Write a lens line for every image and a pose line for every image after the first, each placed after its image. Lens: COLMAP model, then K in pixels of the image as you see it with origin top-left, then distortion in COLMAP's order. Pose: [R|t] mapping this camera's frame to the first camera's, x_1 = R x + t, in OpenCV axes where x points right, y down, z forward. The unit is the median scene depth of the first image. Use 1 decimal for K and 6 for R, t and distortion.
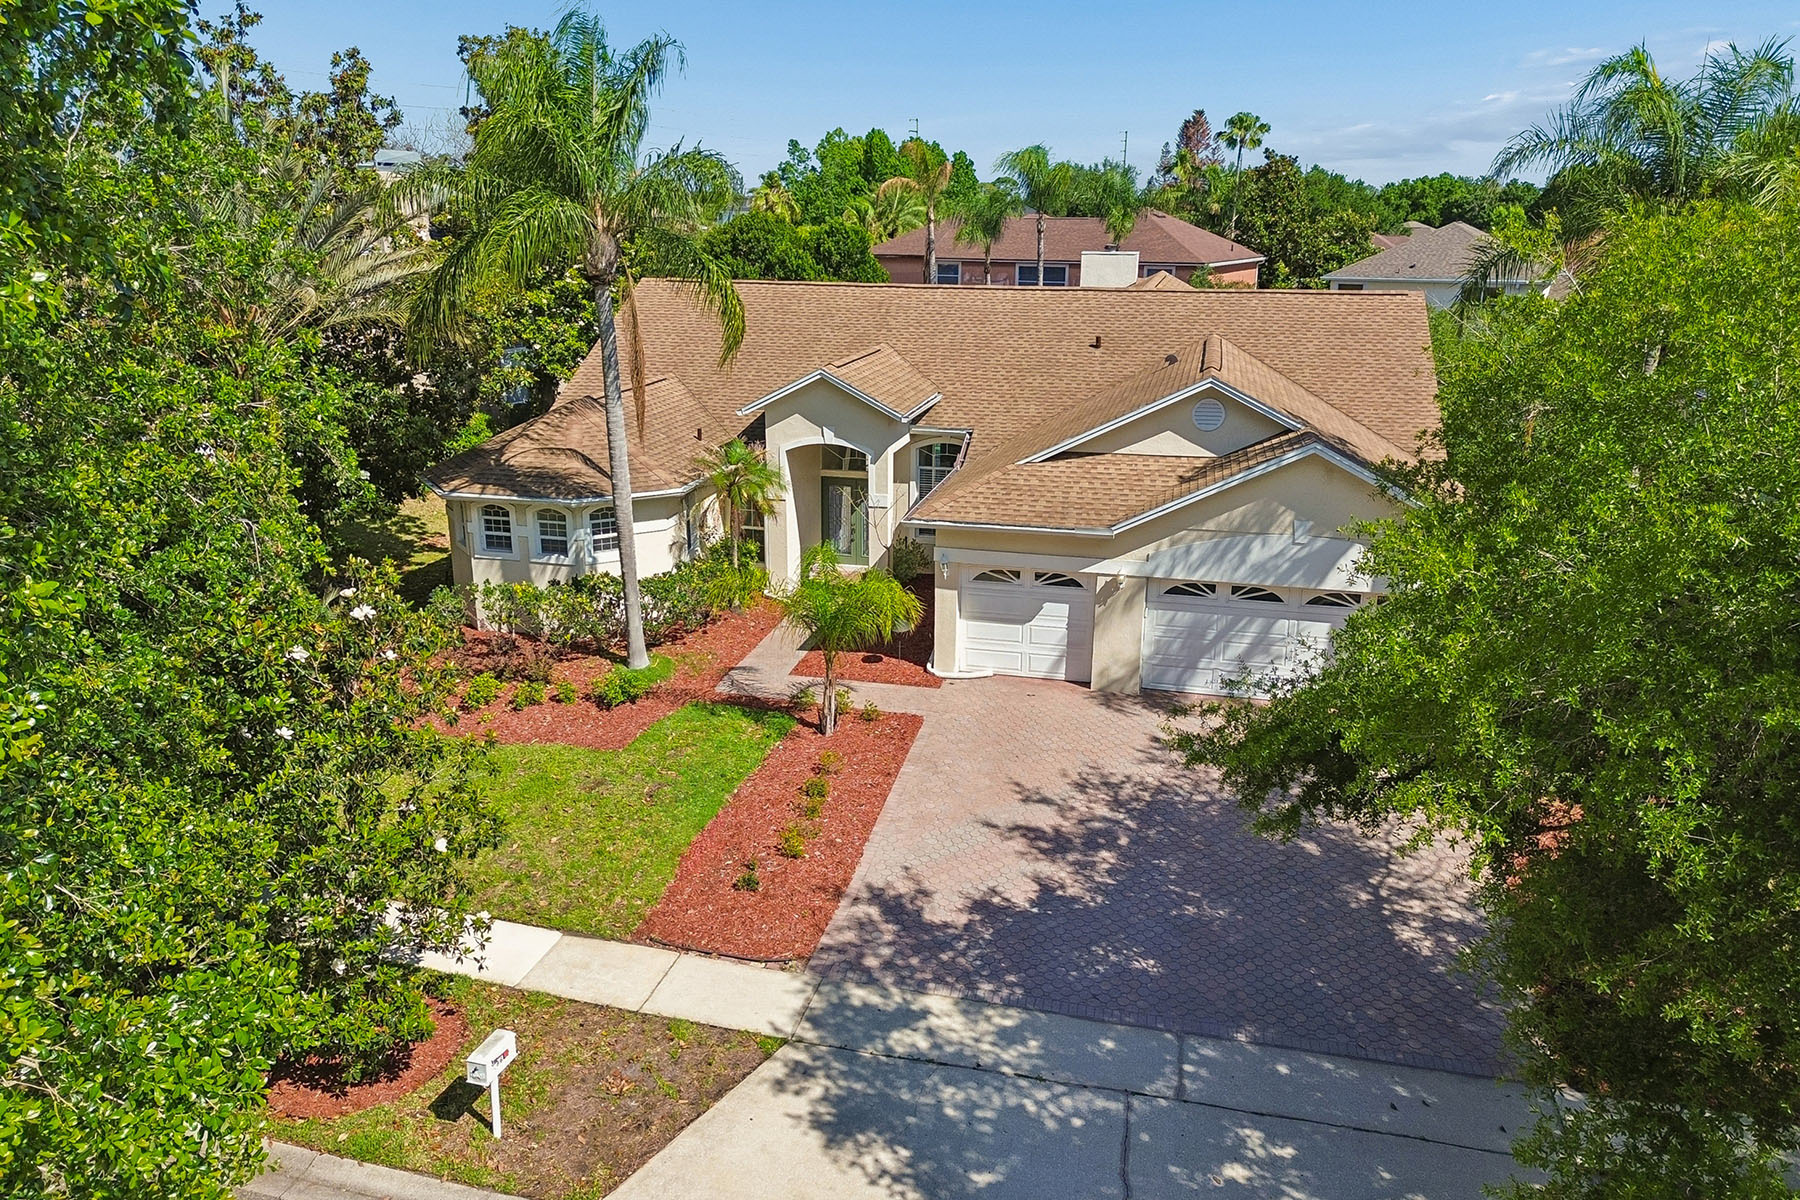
lens RADIAL K [[1257.8, 0, 861.2], [0, 1257.8, 601.0], [0, 0, 1]] dist [0.005725, 0.002986]
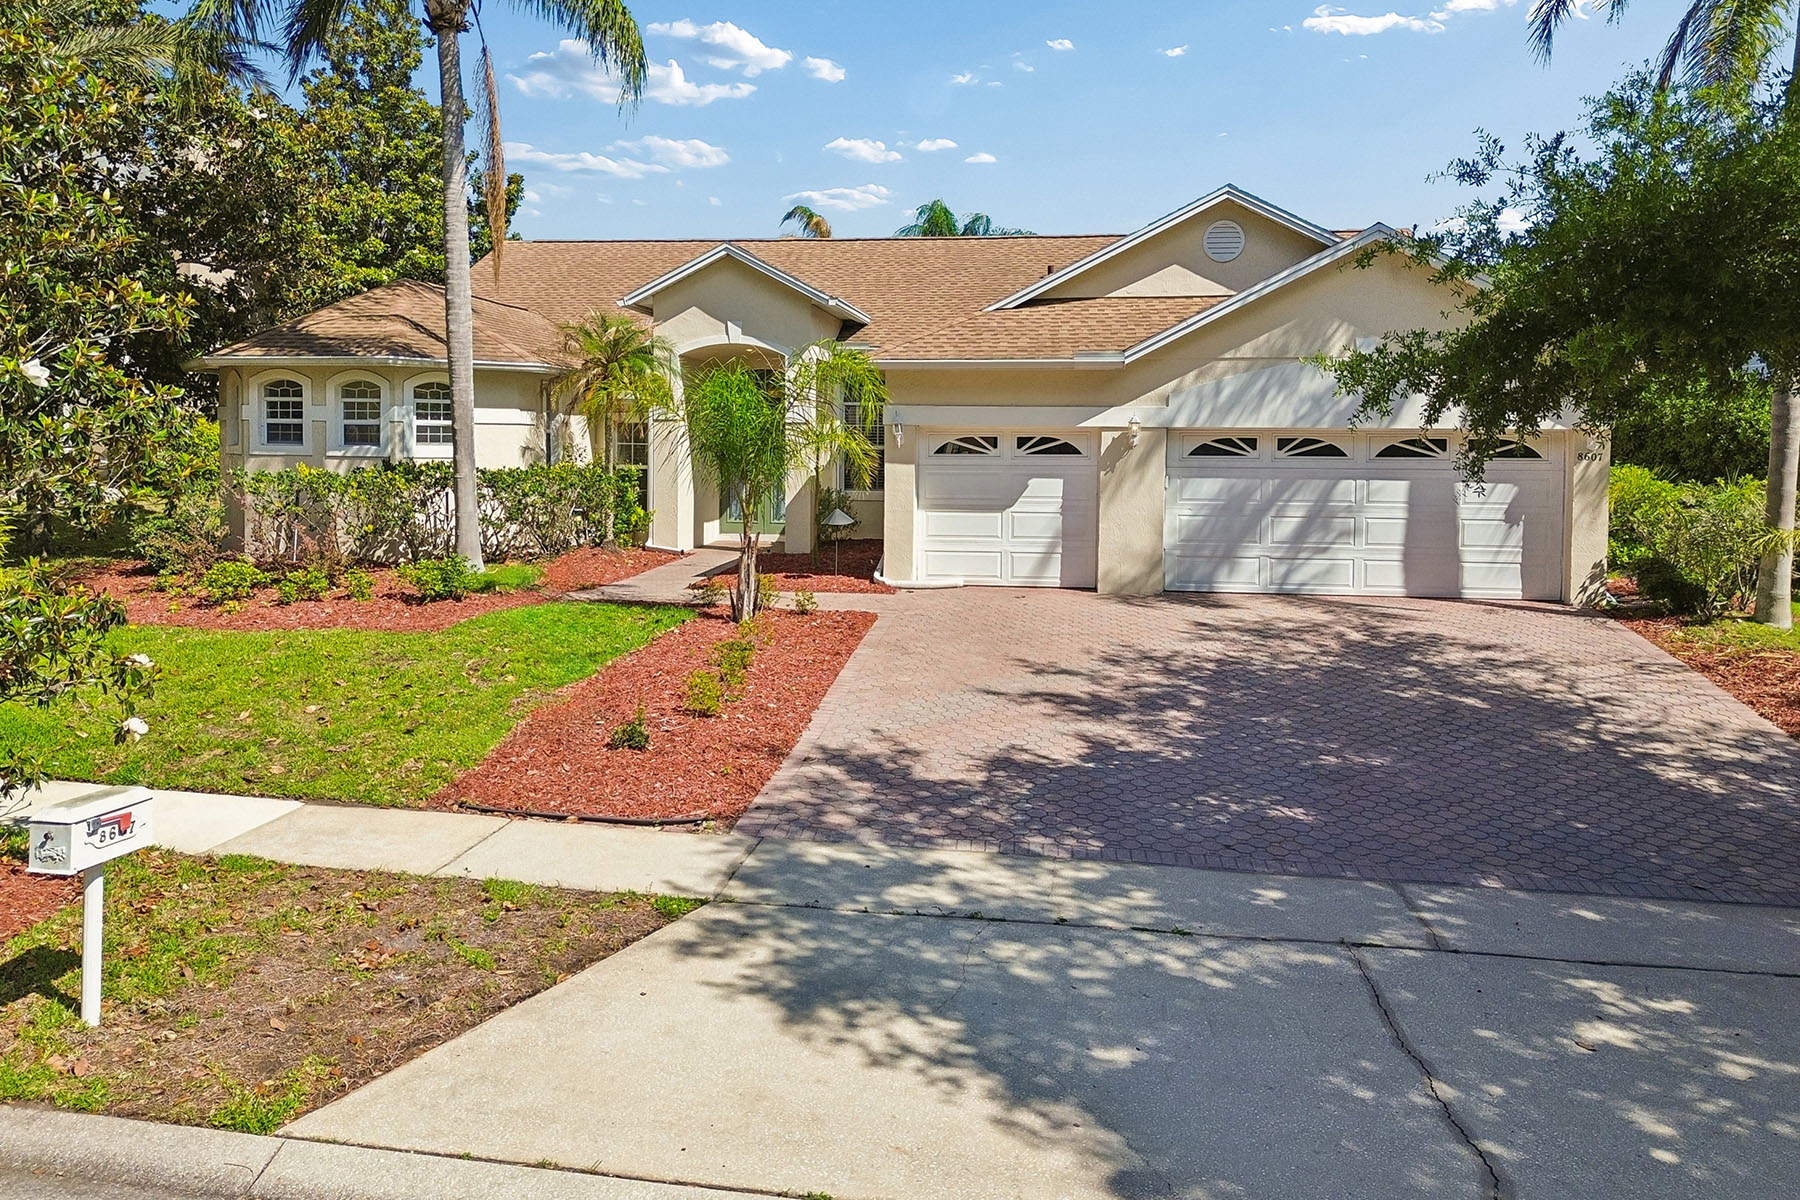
lens RADIAL K [[1257.8, 0, 861.2], [0, 1257.8, 601.0], [0, 0, 1]] dist [0.005725, 0.002986]
pose [[0.994479, 0.003941, 0.104858, -0.035096], [0.019670, 0.974579, -0.223180, 0.252024], [-0.103072, 0.224010, 0.969121, 0.316479]]
